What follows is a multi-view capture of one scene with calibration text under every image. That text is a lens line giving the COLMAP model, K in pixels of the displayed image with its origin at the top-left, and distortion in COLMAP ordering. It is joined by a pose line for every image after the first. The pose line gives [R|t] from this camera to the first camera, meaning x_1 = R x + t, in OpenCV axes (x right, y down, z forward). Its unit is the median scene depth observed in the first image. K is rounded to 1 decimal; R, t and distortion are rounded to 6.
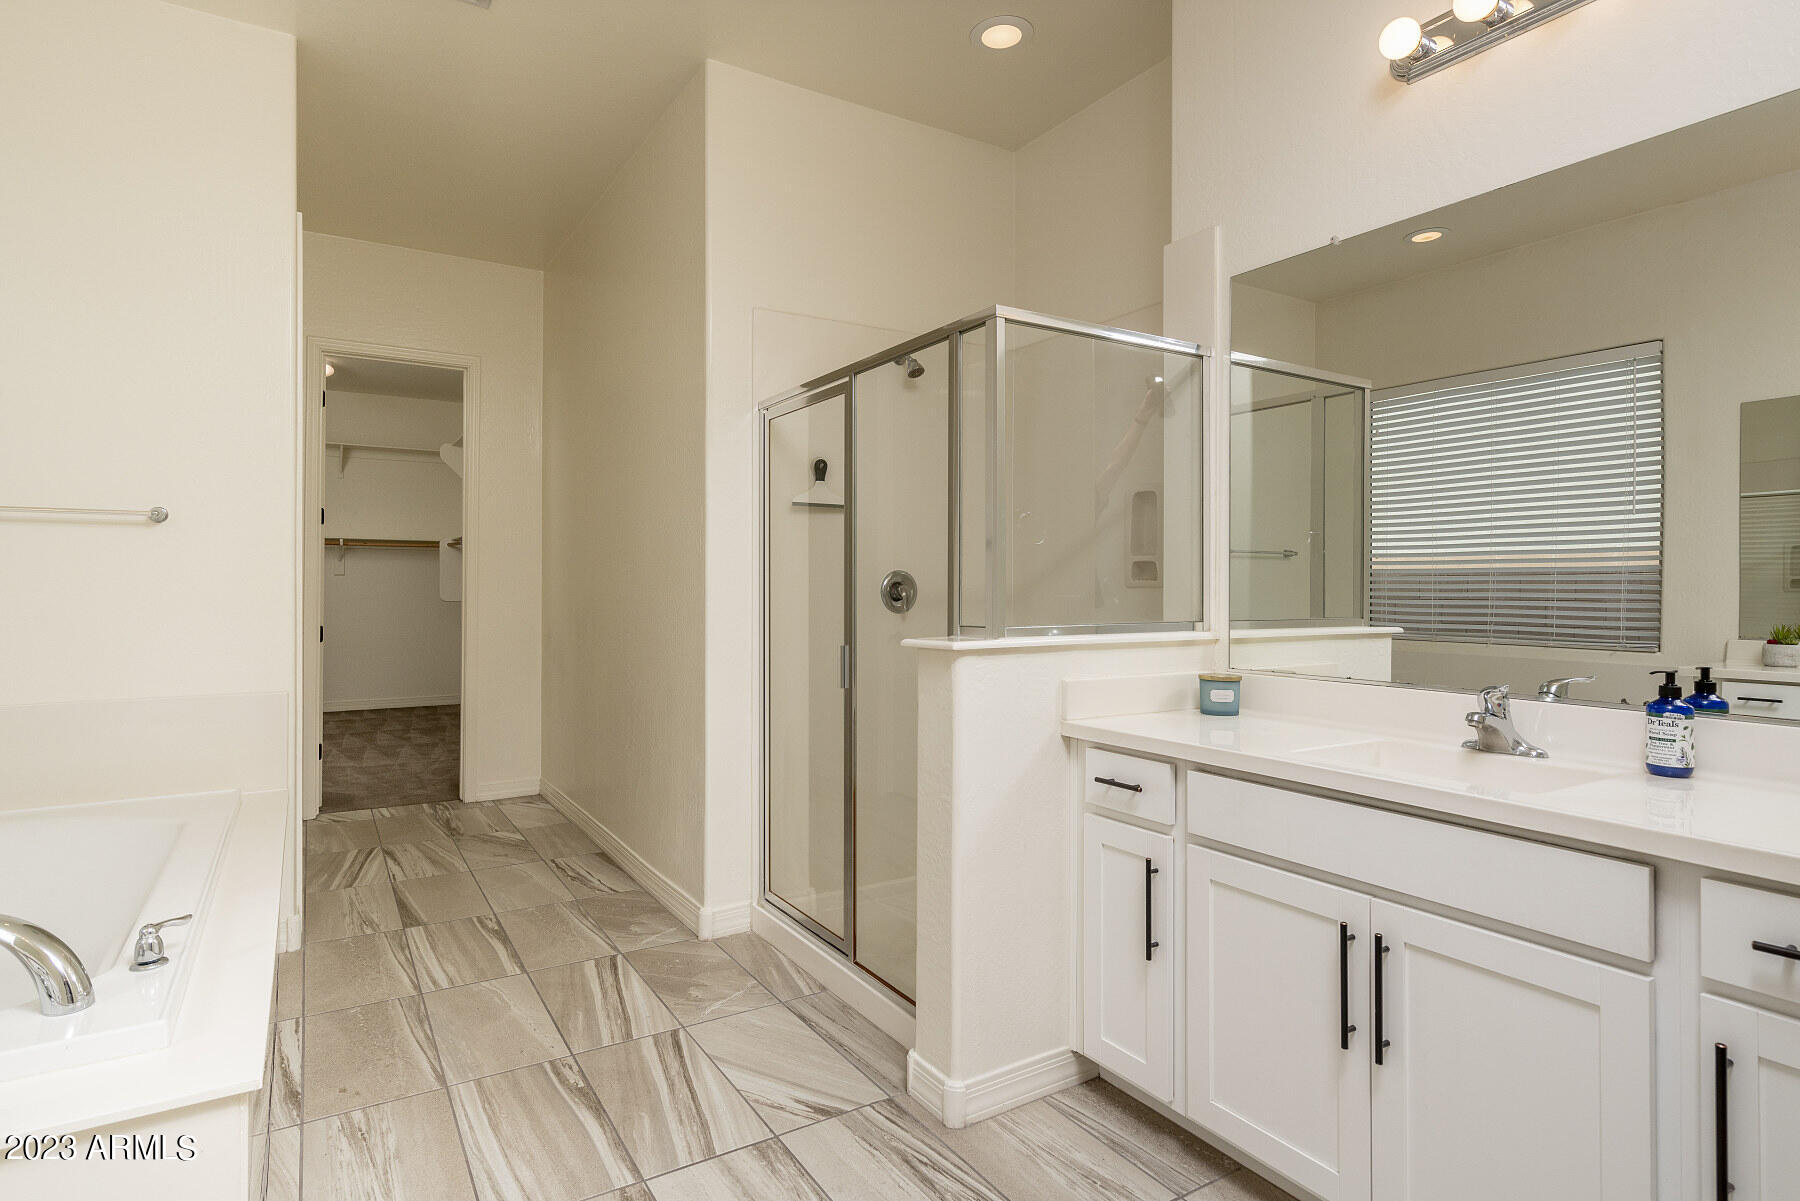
lens RADIAL K [[934.0, 0, 903.8], [0, 934.0, 576.6], [0, 0, 1]] dist [0.001446, 0.000886]
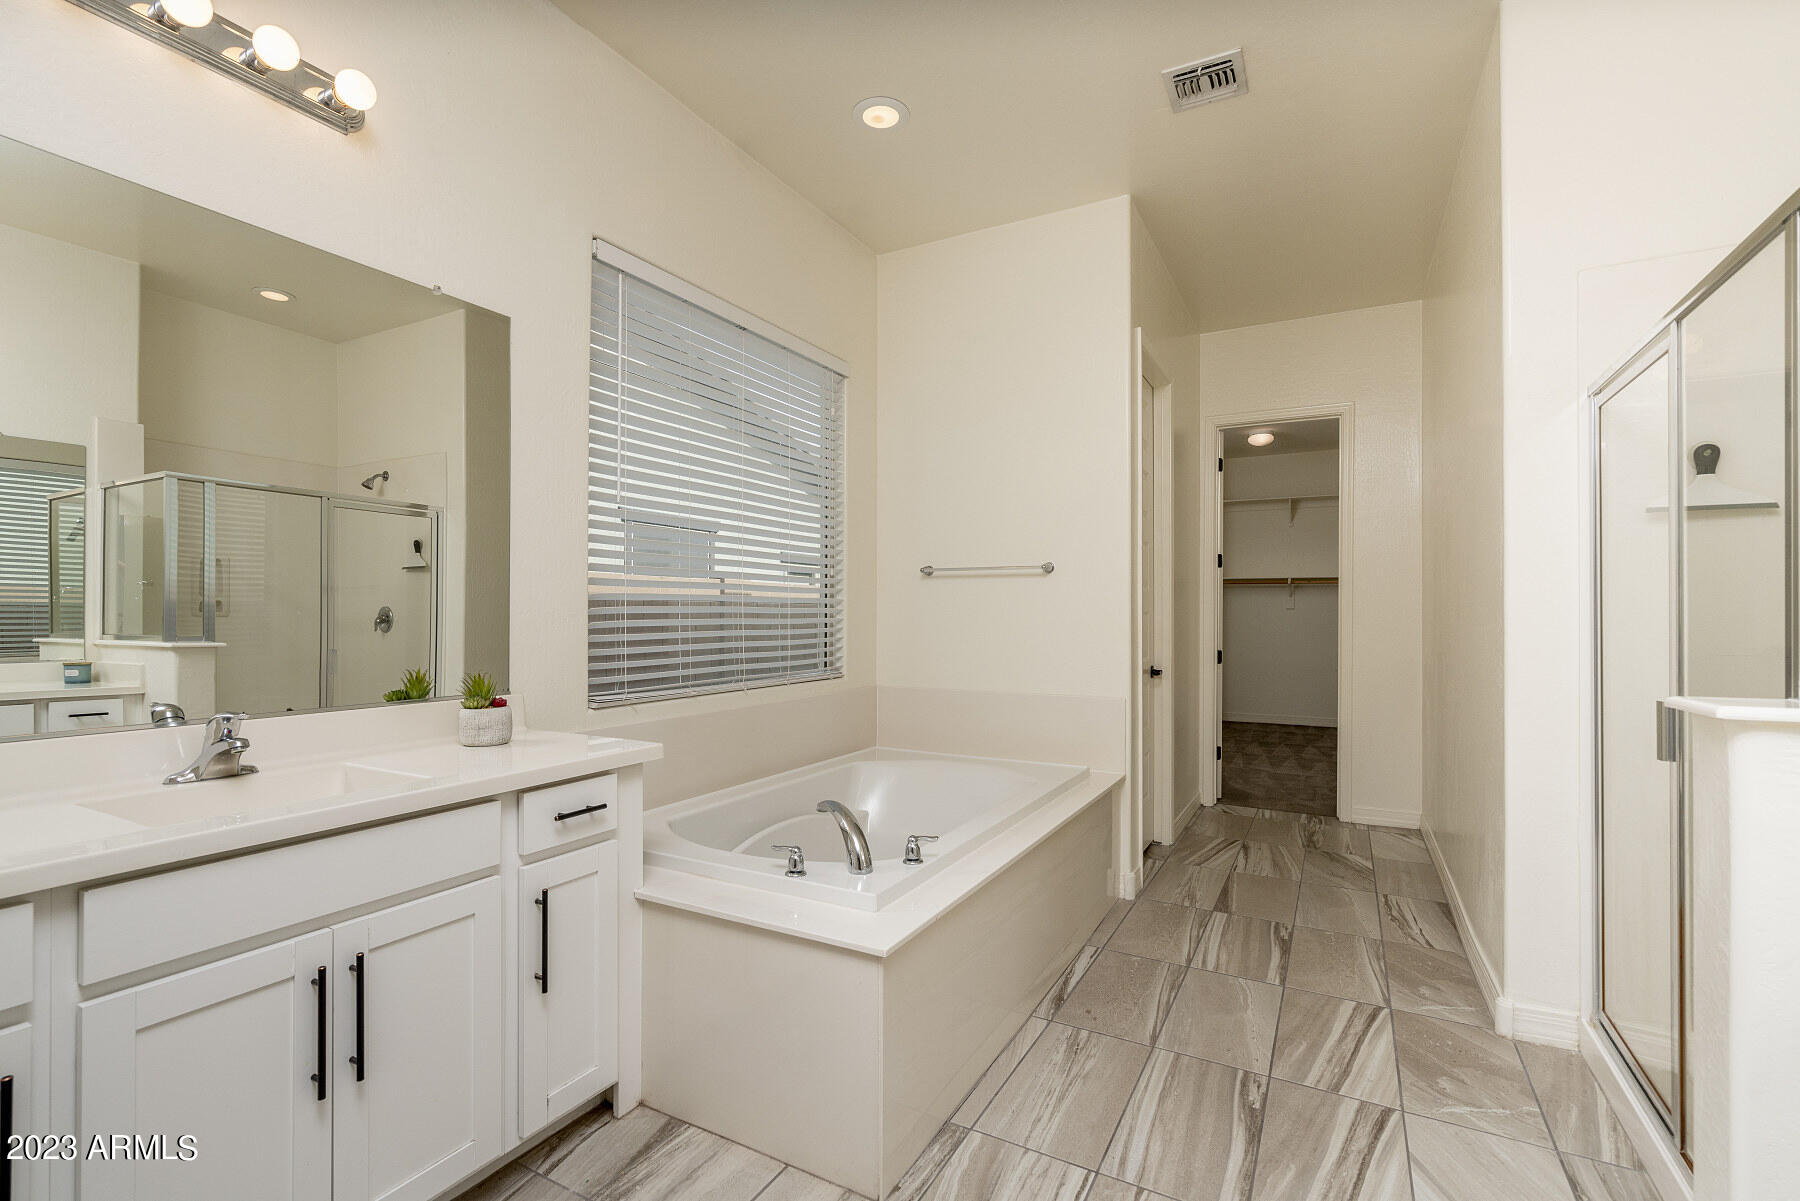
lens RADIAL K [[827.9, 0, 895.2], [0, 827.9, 608.2], [0, 0, 1]] dist [0.000921, 0.000193]
pose [[0.479530, -0.007119, -0.877497, 0.206298], [0.004709, 0.999974, -0.005539, 0.002040], [0.877513, -0.001476, 0.479551, 0.171954]]
